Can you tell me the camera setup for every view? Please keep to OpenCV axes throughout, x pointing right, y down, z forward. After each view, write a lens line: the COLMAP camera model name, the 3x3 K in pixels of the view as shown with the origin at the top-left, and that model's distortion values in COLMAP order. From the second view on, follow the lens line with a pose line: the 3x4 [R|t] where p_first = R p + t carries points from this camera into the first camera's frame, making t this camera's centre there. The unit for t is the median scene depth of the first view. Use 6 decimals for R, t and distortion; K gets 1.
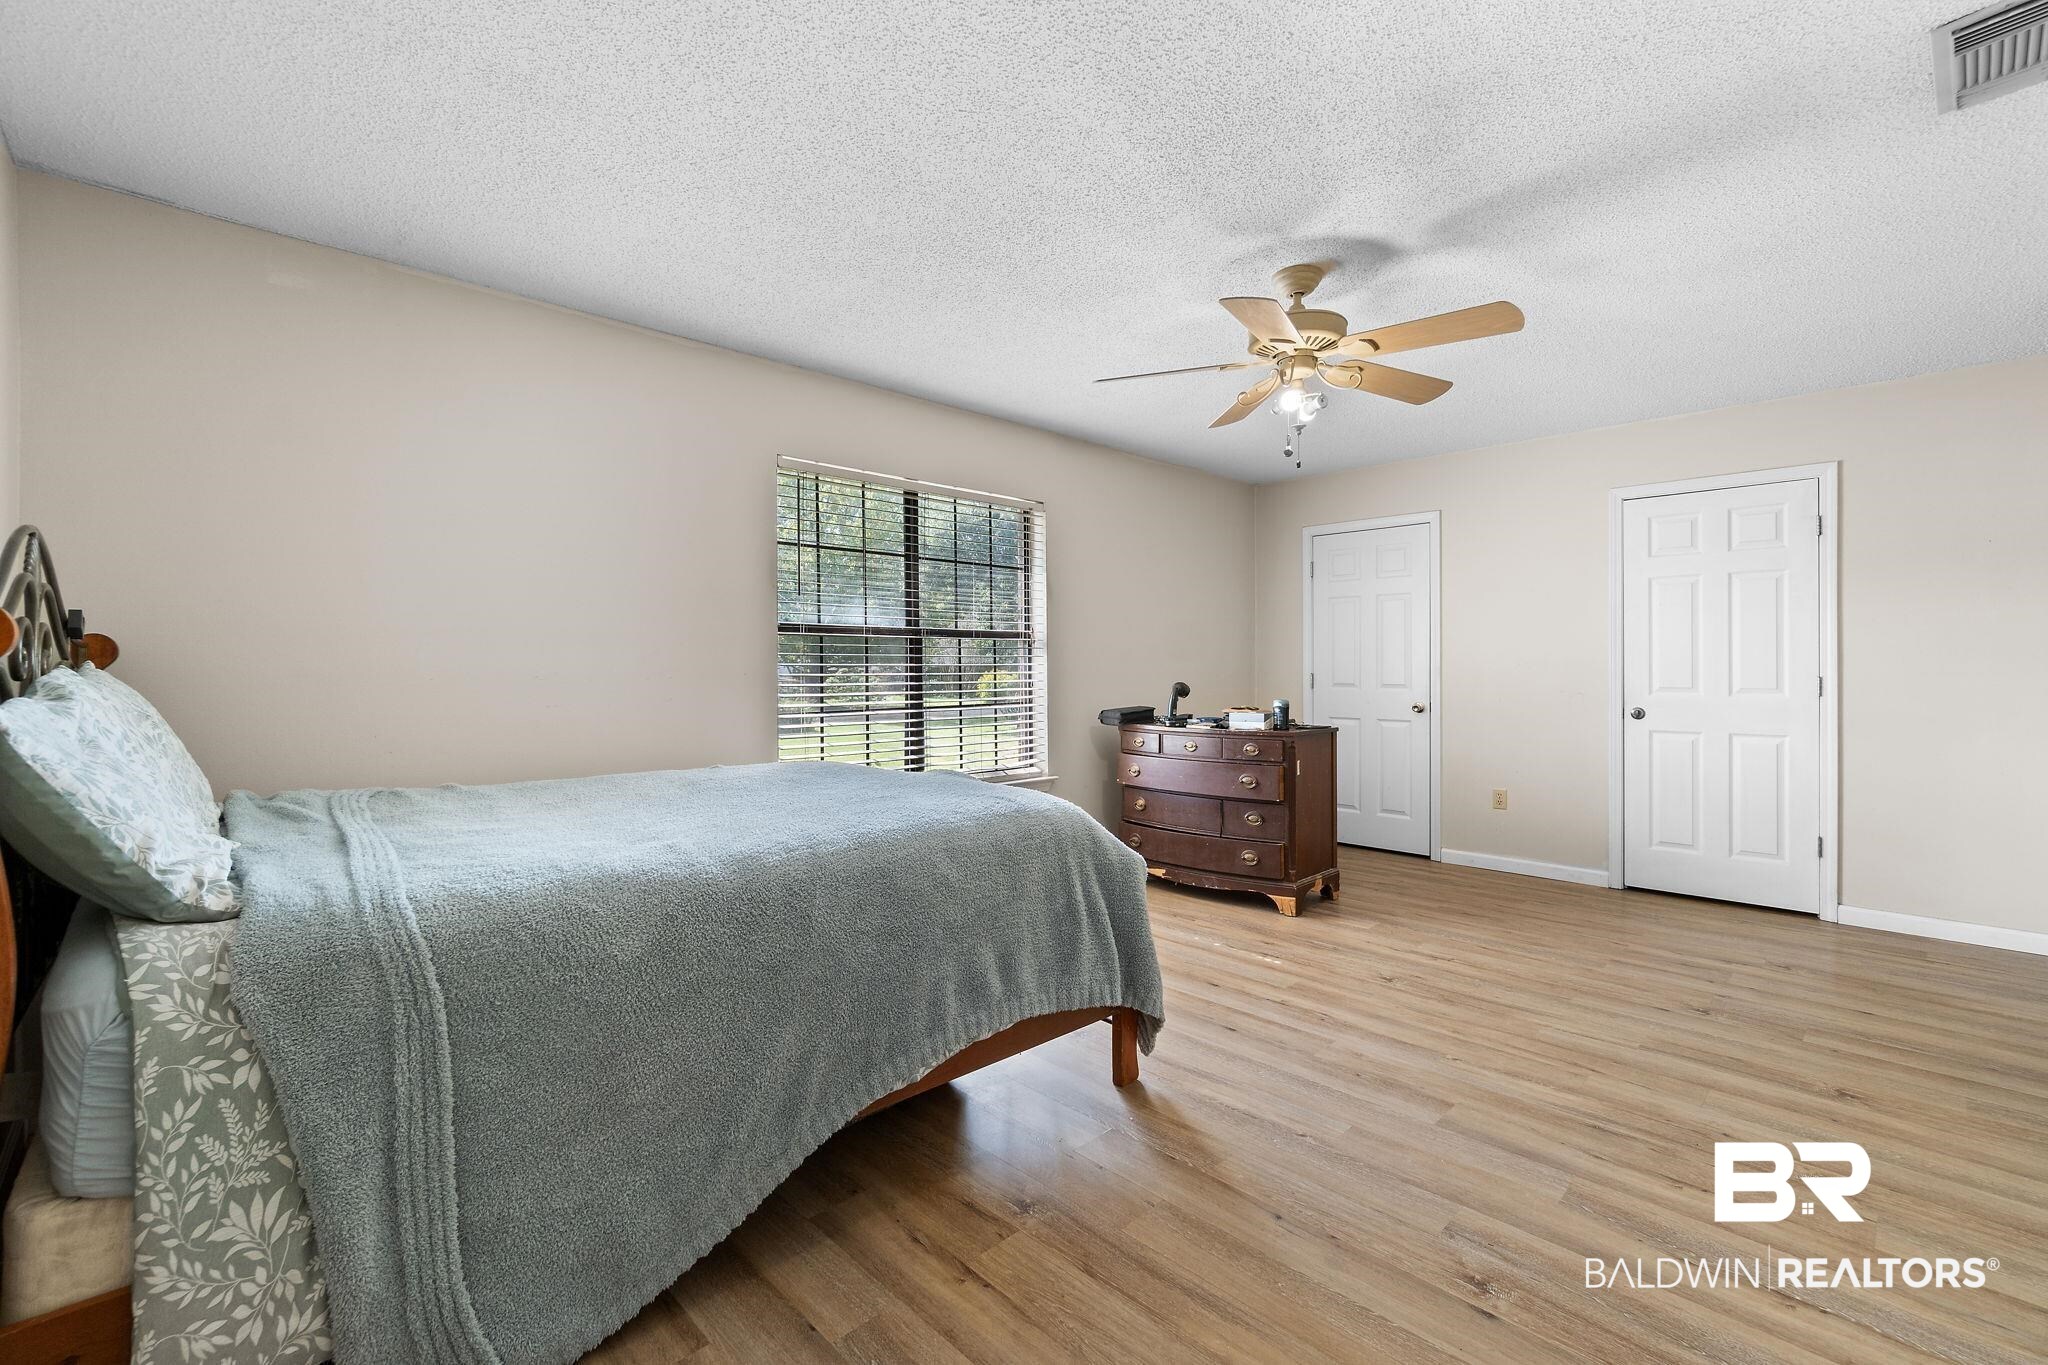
lens RADIAL K [[878.7, 0, 1017.3], [0, 878.7, 675.8], [0, 0, 1]] dist [-0.002003, -0.000123]
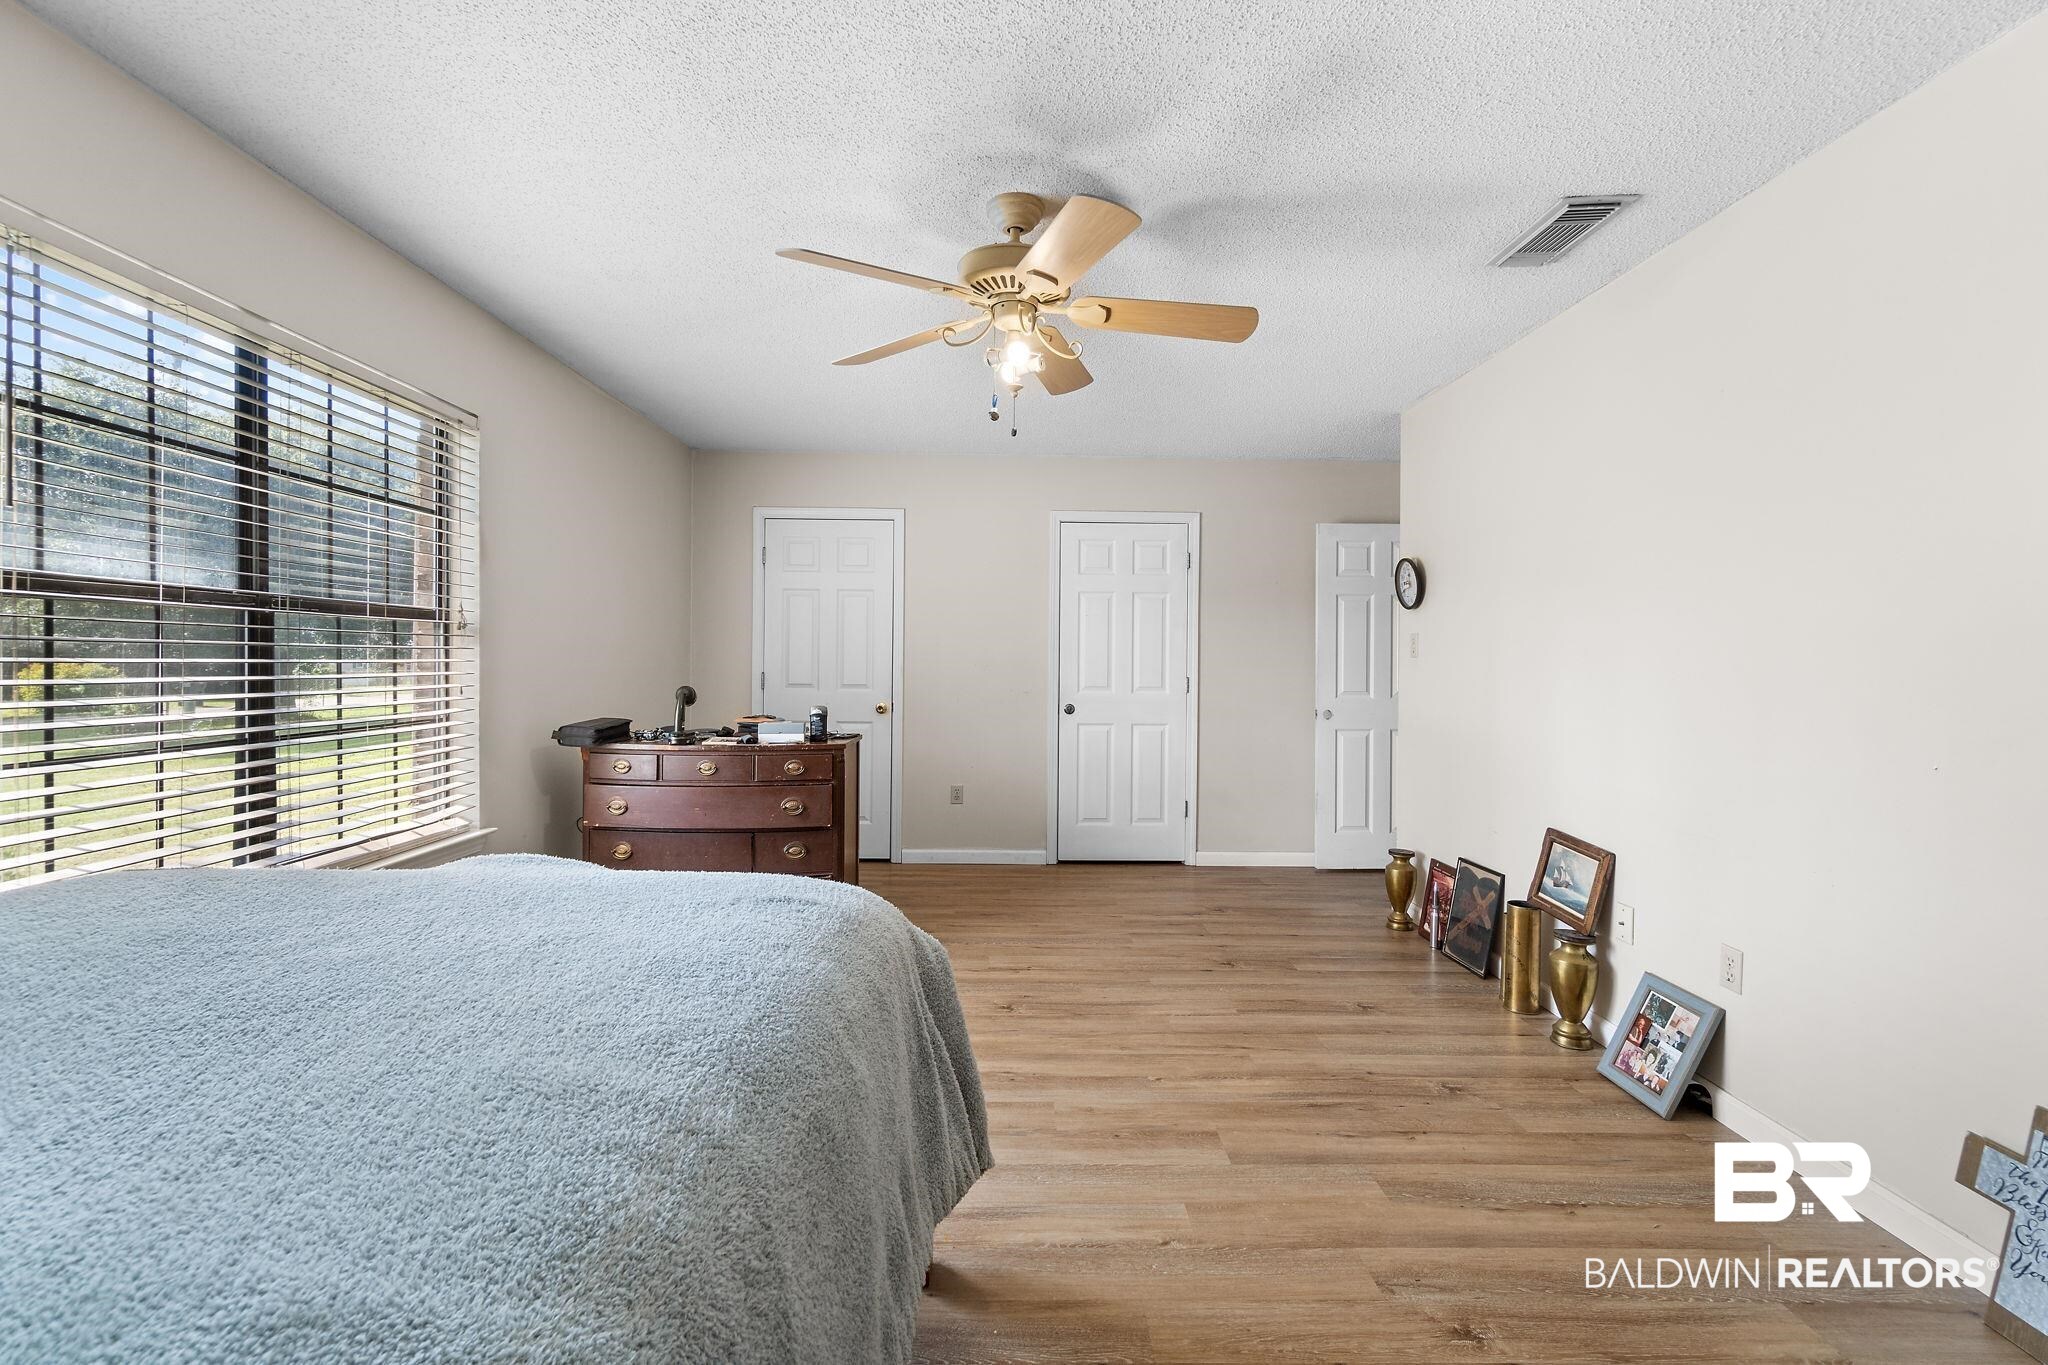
lens RADIAL K [[878.7, 0, 1017.3], [0, 878.7, 675.8], [0, 0, 1]] dist [-0.002003, -0.000123]
pose [[0.677308, -0.001834, 0.735698, -0.206302], [-0.004352, 0.999969, 0.006498, -0.009100], [-0.735687, -0.007603, 0.677279, 0.298682]]
